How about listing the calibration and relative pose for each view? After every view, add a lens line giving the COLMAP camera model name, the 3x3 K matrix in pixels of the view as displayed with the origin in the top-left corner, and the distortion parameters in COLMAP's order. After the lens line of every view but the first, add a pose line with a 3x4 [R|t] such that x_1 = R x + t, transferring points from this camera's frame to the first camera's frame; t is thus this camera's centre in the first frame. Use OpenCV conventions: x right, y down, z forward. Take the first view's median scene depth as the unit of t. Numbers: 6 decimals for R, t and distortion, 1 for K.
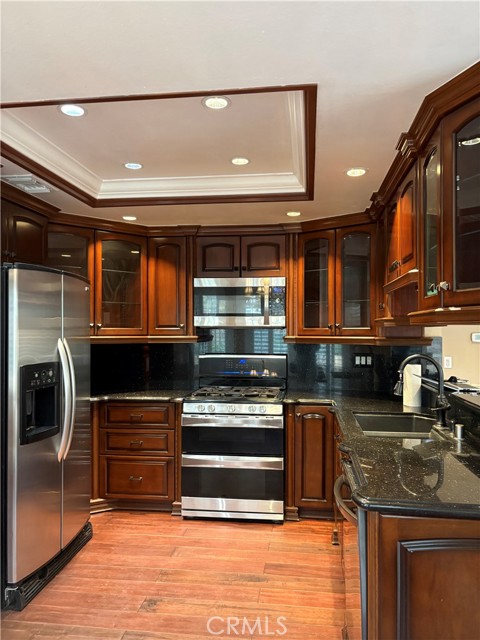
lens RADIAL K [[490.9, 0, 243.3], [0, 490.9, 322.4], [0, 0, 1]] dist [0.033364, -0.038484]
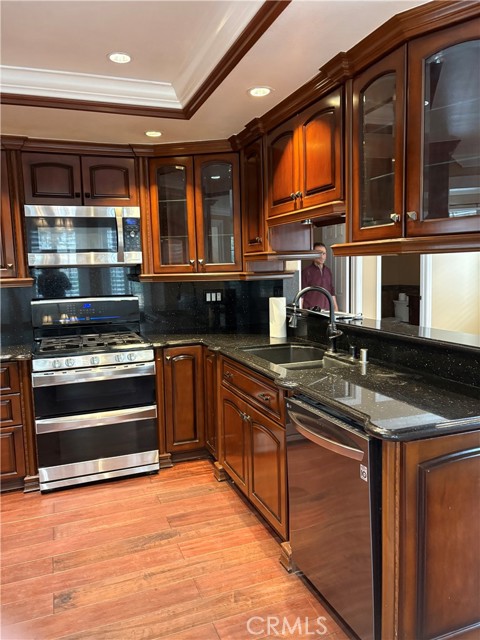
lens RADIAL K [[490.9, 0, 241.6], [0, 490.9, 318.8], [0, 0, 1]] dist [0.033364, -0.038484]
pose [[0.881133, -0.075249, 0.466843, -0.209094], [0.020473, 0.992402, 0.121321, 0.003514], [-0.472425, -0.097342, 0.875979, 0.131691]]
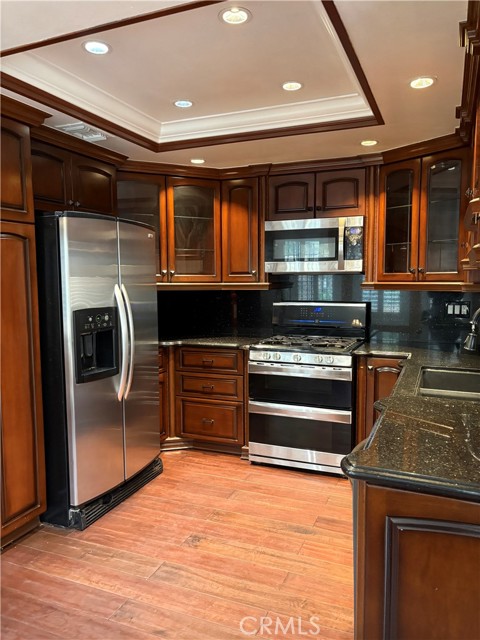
lens RADIAL K [[490.9, 0, 235.8], [0, 490.9, 322.3], [0, 0, 1]] dist [0.033364, -0.038484]
pose [[0.962239, 0.018692, -0.271562, 0.127301], [0.010108, 0.994498, 0.104268, 0.005197], [0.272017, -0.103076, 0.956756, 0.059336]]
